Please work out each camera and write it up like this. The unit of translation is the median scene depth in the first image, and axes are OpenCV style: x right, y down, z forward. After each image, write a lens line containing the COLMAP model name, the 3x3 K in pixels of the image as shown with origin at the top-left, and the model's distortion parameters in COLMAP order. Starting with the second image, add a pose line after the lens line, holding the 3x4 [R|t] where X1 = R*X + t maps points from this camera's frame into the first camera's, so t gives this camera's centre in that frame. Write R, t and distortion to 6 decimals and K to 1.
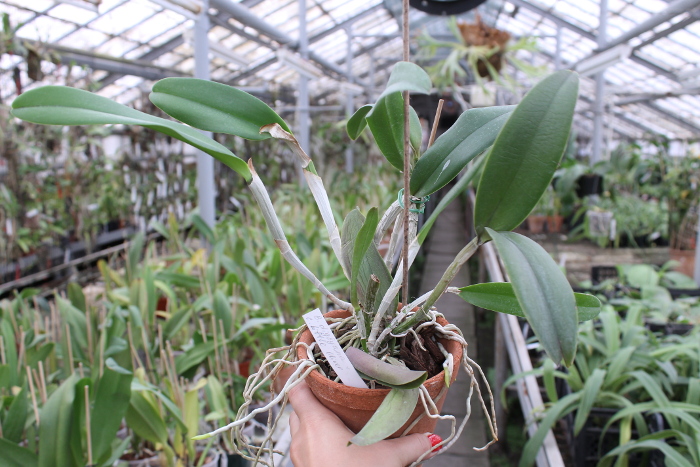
lens RADIAL K [[778.9, 0, 350.0], [0, 778.9, 233.5], [0, 0, 1]] dist [-0.009694, -0.010558]
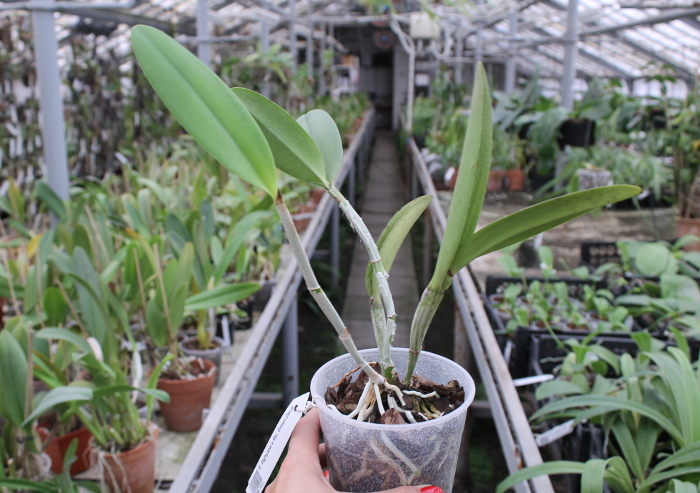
lens RADIAL K [[745.3, 0, 350.0], [0, 745.3, 246.5], [0, 0, 1]] dist [-0.063881, 0.009316]
pose [[0.996119, -0.026569, 0.083914, 0.022675], [0.018612, 0.995377, 0.094226, -0.020249], [-0.086030, -0.092299, 0.992008, 0.243740]]
